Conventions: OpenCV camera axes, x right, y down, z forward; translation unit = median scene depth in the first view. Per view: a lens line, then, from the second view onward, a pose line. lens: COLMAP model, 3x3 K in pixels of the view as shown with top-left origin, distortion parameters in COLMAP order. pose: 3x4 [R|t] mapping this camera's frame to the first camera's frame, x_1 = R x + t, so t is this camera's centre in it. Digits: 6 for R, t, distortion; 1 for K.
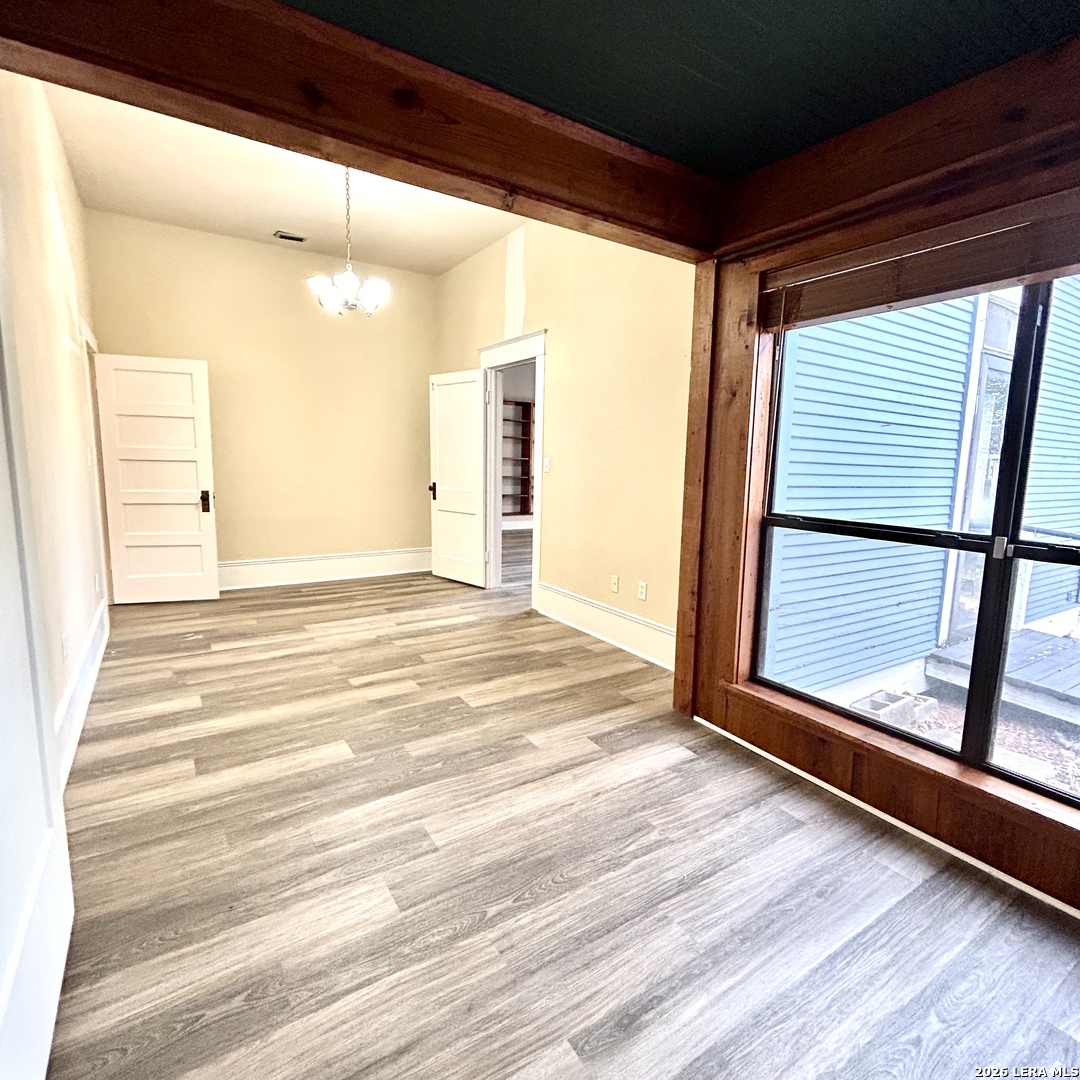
lens RADIAL K [[587.2, 0, 541.5], [0, 587.2, 540.0], [0, 0, 1]] dist [-0.002011, 0.003835]
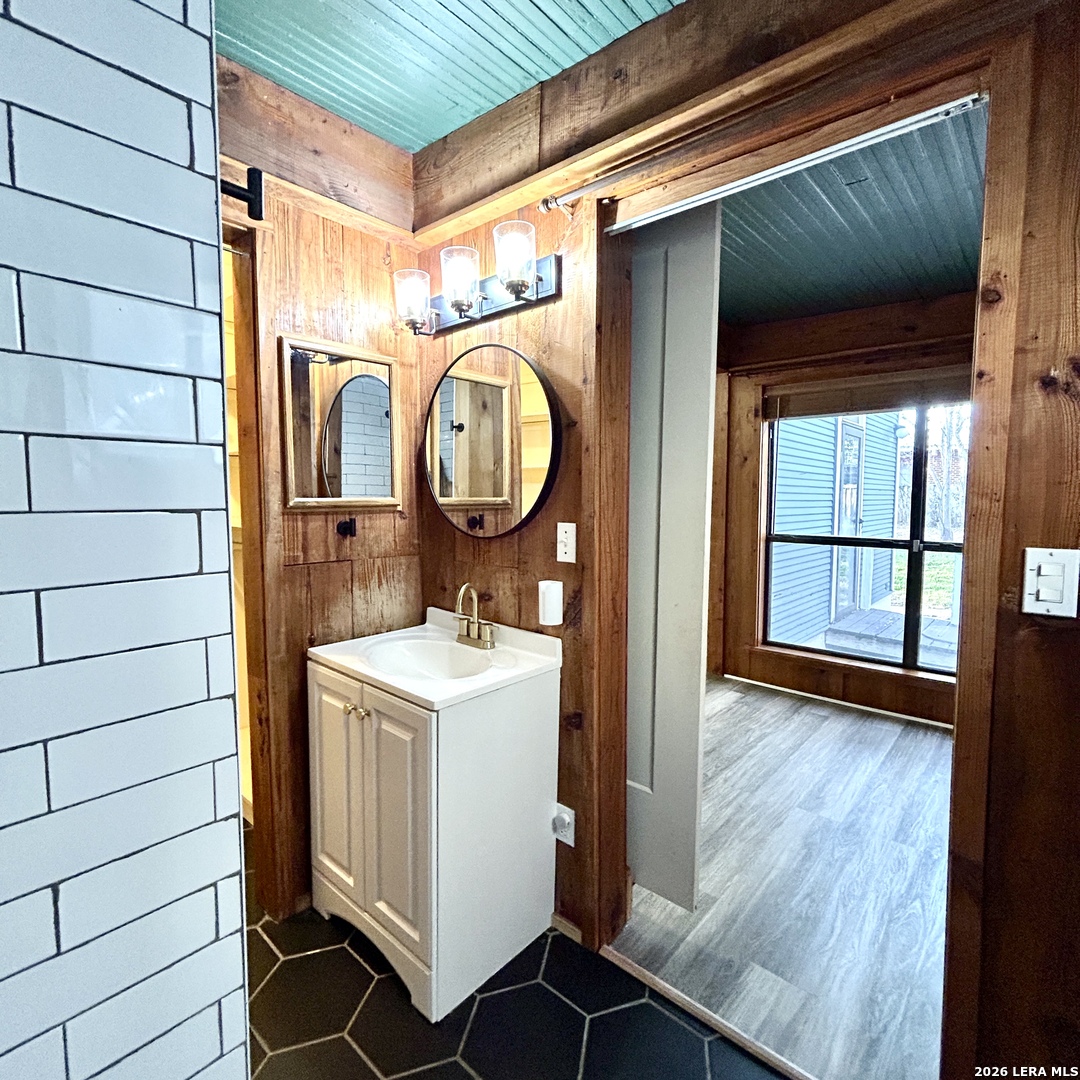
lens RADIAL K [[593.5, 0, 542.0], [0, 593.5, 532.5], [0, 0, 1]] dist [-0.002828, -0.000146]
pose [[0.961559, -0.035340, 0.272315, -0.591407], [0.053857, 0.996694, -0.060825, 0.014291], [-0.269266, 0.073153, 0.960284, -0.333482]]
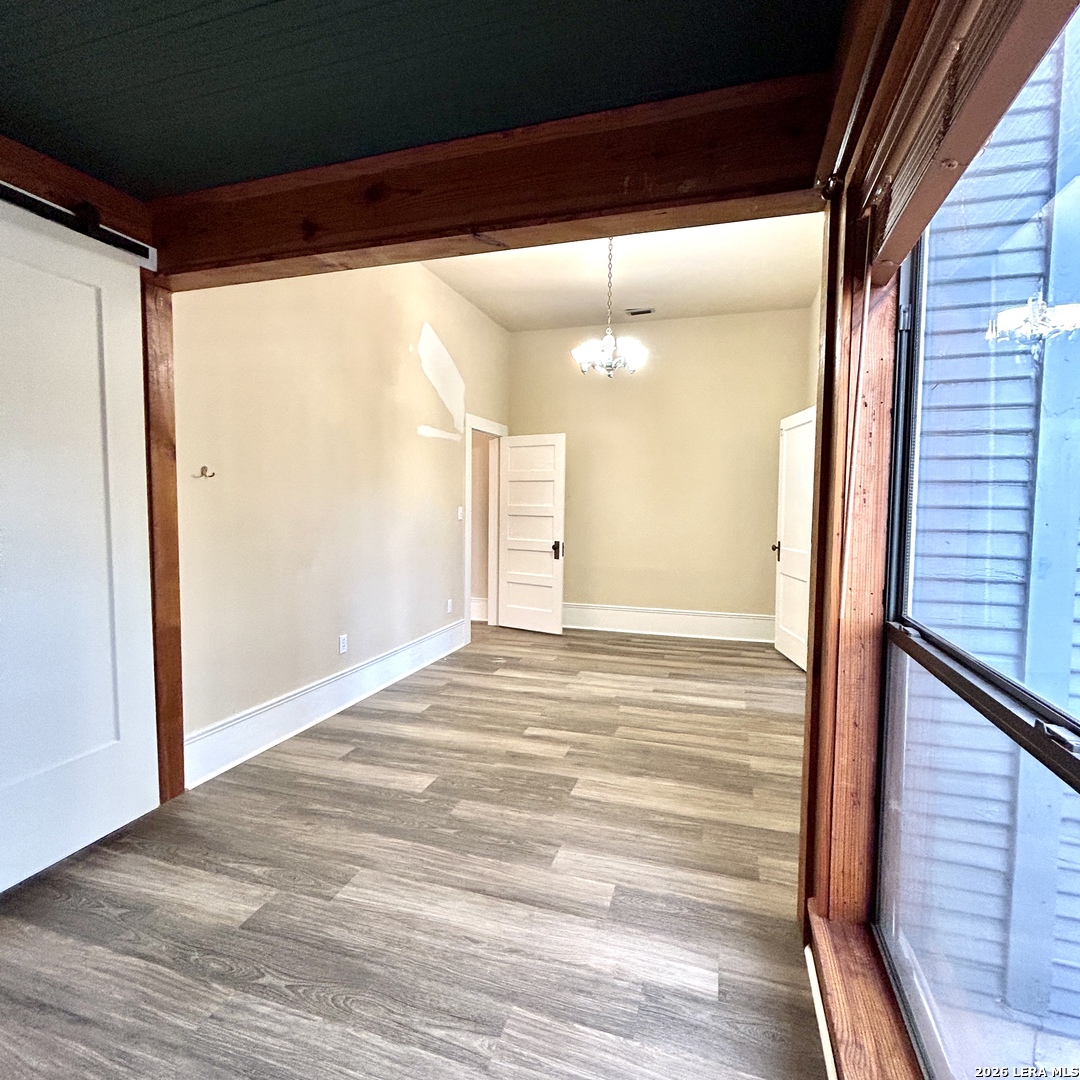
lens RADIAL K [[587.2, 0, 541.5], [0, 587.2, 540.0], [0, 0, 1]] dist [-0.002011, 0.003835]
pose [[0.637580, 0.033526, -0.769654, 0.557186], [-0.105276, 0.993472, -0.043935, -0.054074], [0.763157, 0.109038, 0.636948, 0.394157]]
